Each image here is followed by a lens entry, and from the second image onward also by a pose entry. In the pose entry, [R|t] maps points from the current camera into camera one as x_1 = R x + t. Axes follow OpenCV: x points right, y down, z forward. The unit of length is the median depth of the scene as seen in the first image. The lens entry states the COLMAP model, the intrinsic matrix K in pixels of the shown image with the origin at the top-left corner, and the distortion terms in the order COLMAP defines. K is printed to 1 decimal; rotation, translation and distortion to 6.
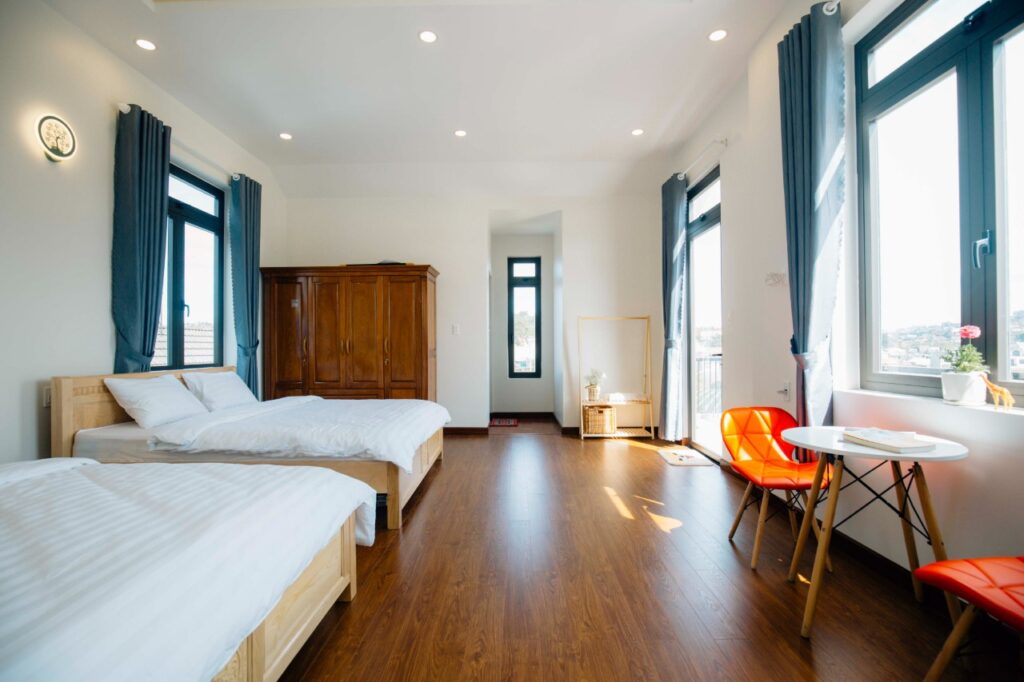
lens RADIAL K [[481.2, 0, 522.3], [0, 481.2, 342.0], [0, 0, 1]] dist [-0.021680, 0.000620]
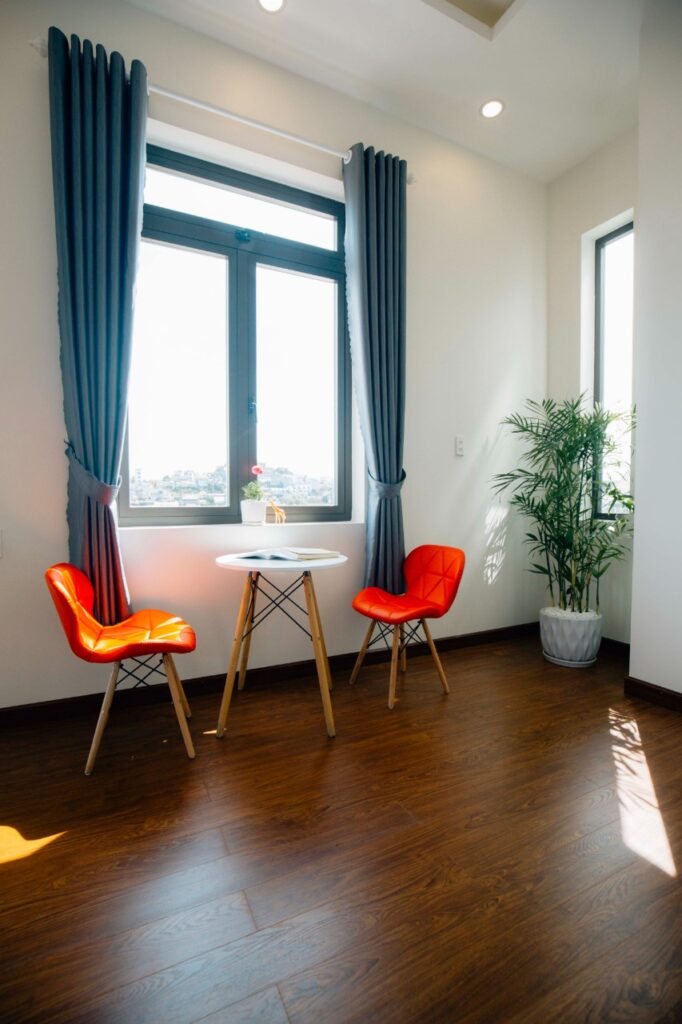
lens RADIAL K [[466.4, 0, 337.9], [0, 466.4, 516.7], [0, 0, 1]] dist [-0.026708, 0.000214]
pose [[-0.431345, -0.031626, 0.901633, -0.145139], [-0.009747, 0.999490, 0.030396, 0.027025], [-0.902135, 0.004323, -0.431433, 0.554861]]
